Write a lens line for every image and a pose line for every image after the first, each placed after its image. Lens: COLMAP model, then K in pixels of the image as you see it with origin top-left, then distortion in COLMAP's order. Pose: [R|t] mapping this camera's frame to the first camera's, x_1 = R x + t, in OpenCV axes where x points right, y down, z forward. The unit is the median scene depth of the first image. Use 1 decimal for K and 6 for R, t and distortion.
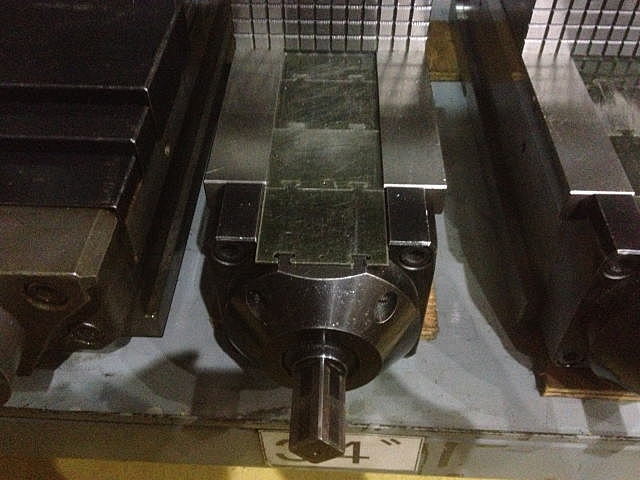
lens RADIAL K [[603.2, 0, 321.9], [0, 603.2, 238.5], [0, 0, 1]] dist [0.041784, 0.000000]
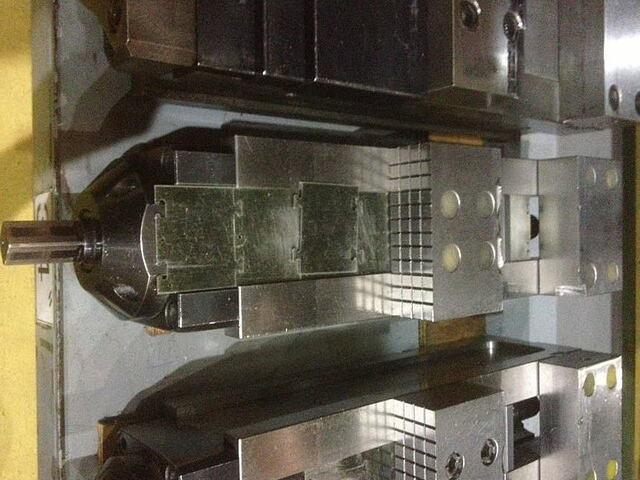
lens RADIAL K [[603.2, 0, 319.0], [0, 603.2, 240.6], [0, 0, 1]] dist [0.041784, 0.000000]
pose [[0.047329, 0.998077, 0.040026, -0.024727], [-0.994609, 0.043388, 0.094183, -0.309441], [0.092266, -0.044268, 0.994750, -0.146187]]
